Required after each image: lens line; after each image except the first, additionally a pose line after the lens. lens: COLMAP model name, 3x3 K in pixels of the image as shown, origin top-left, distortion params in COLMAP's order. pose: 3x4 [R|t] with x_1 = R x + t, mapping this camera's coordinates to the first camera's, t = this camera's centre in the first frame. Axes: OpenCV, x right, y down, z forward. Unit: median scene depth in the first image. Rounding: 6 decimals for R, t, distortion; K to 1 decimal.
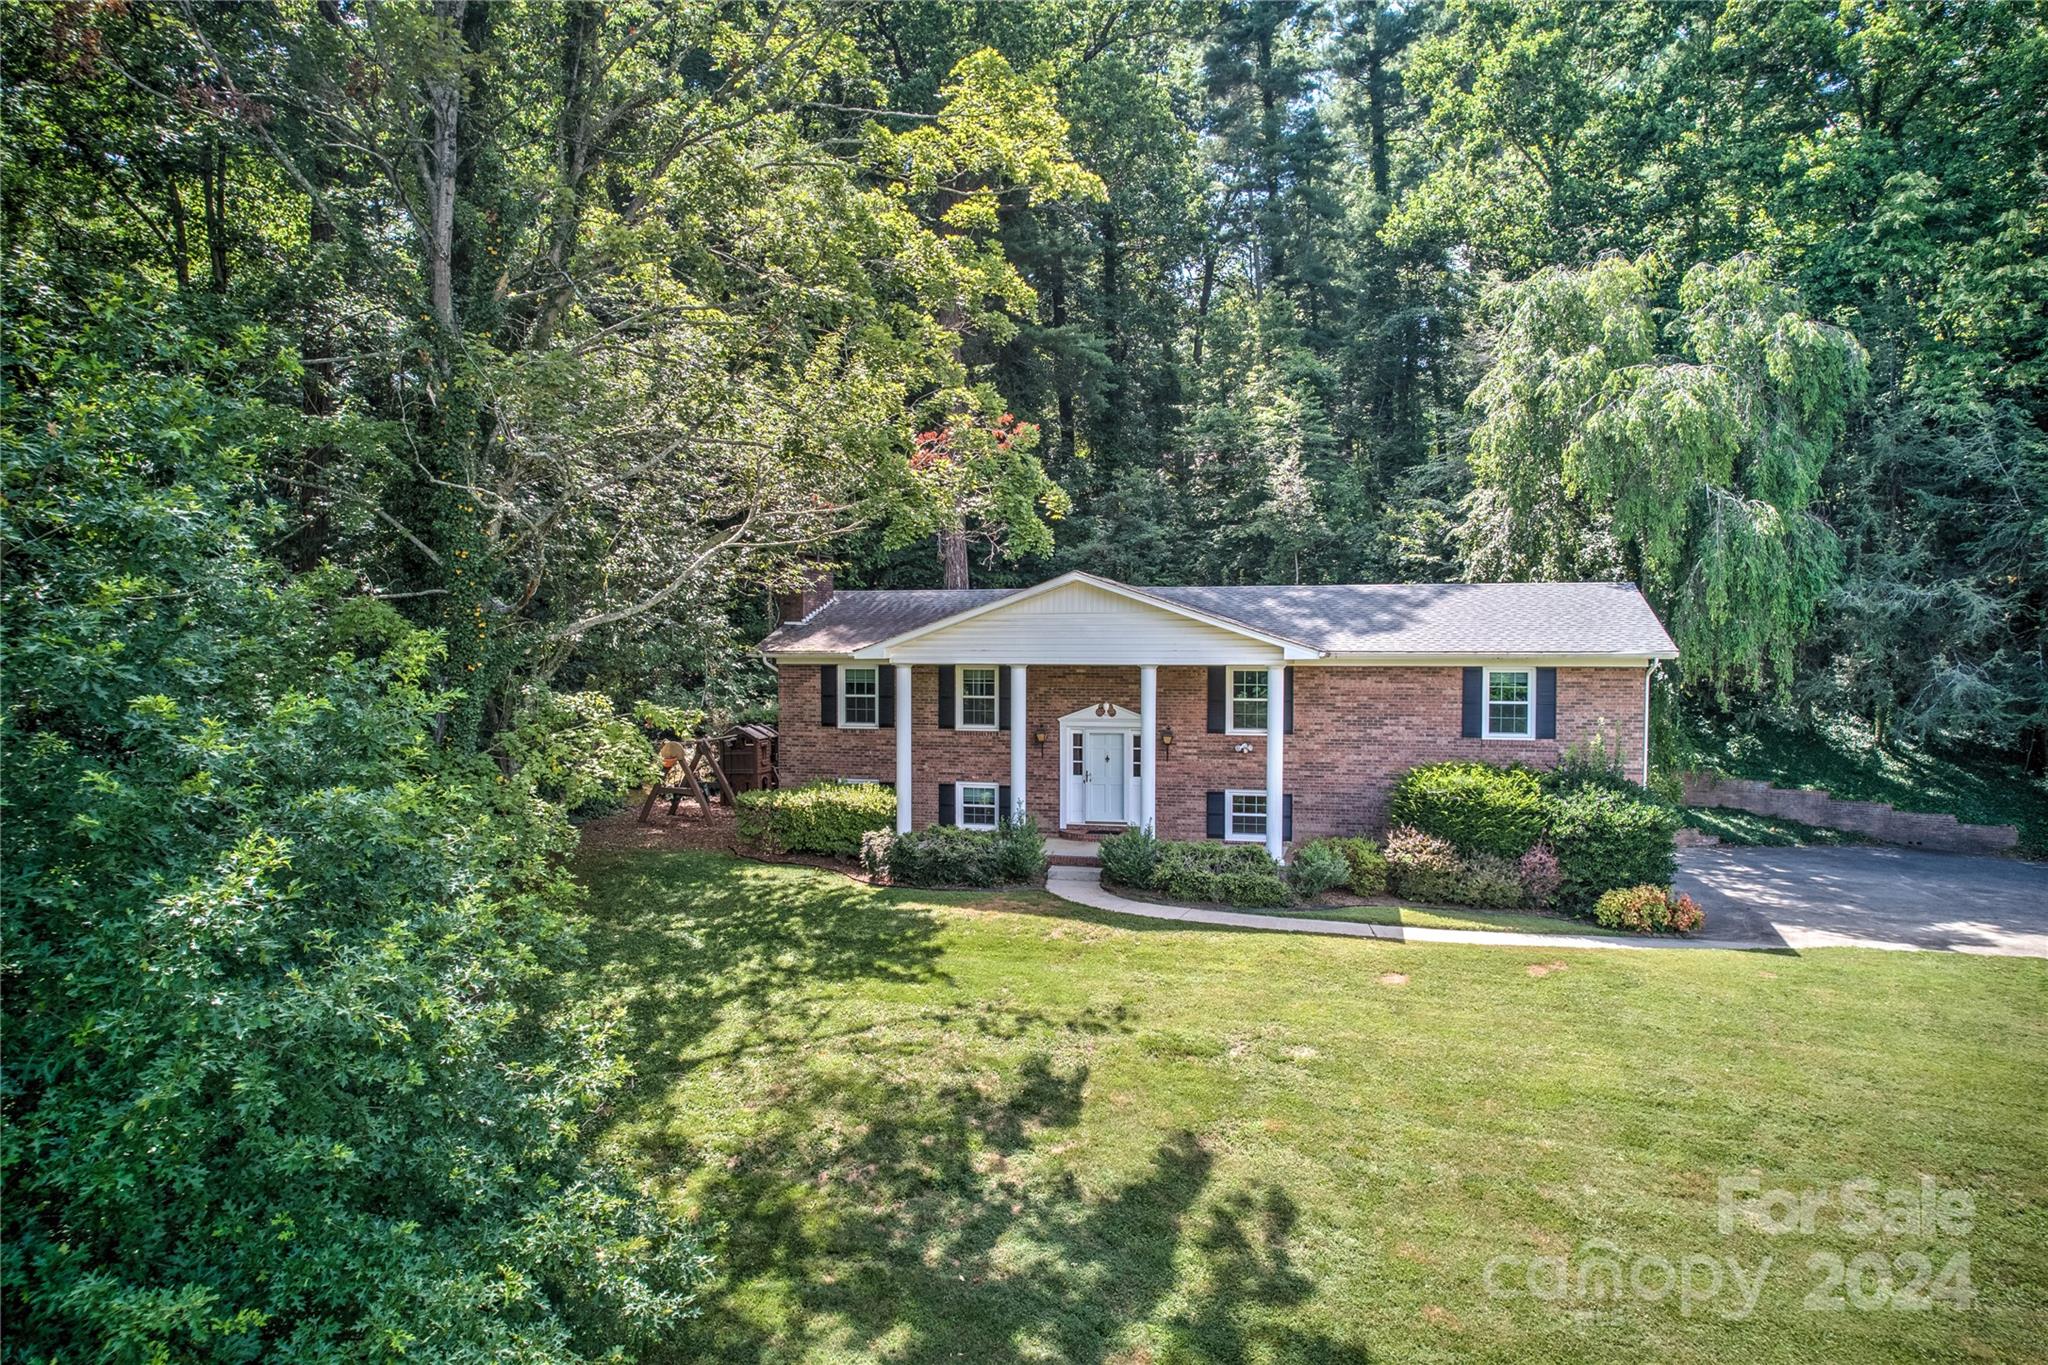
lens RADIAL K [[1266.0, 0, 1013.3], [0, 1266.0, 688.4], [0, 0, 1]] dist [-0.043742, 0.000943]
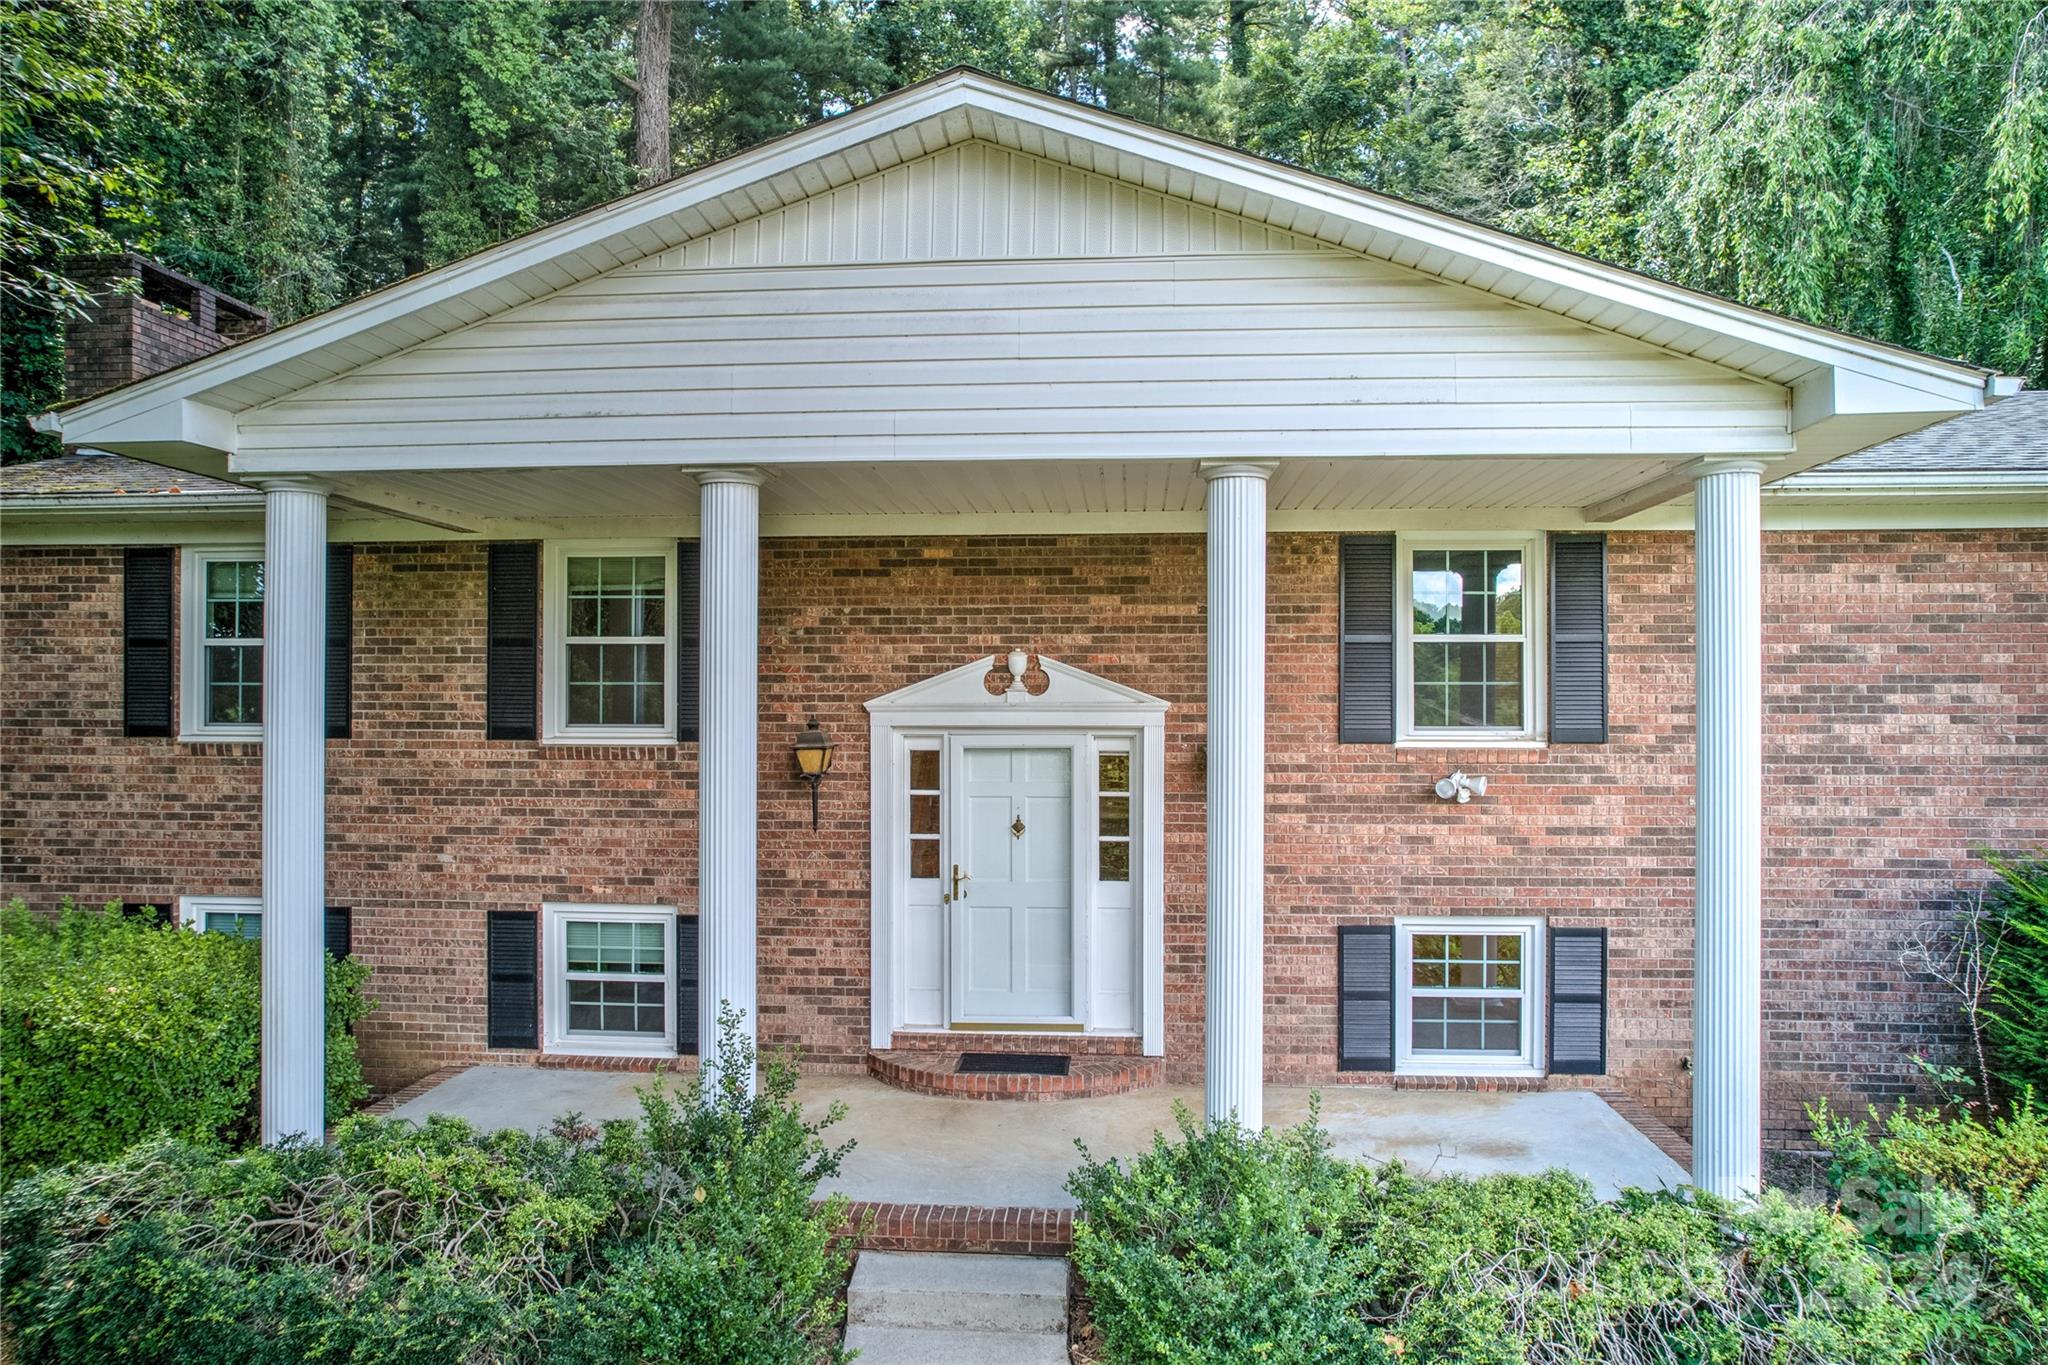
lens RADIAL K [[1266.0, 0, 1013.3], [0, 1266.0, 688.4], [0, 0, 1]] dist [-0.043742, 0.000943]
pose [[0.980749, -0.000118, 0.195275, 0.013976], [0.004873, 0.999703, -0.023871, 0.039191], [-0.195214, 0.024363, 0.980458, 0.954576]]
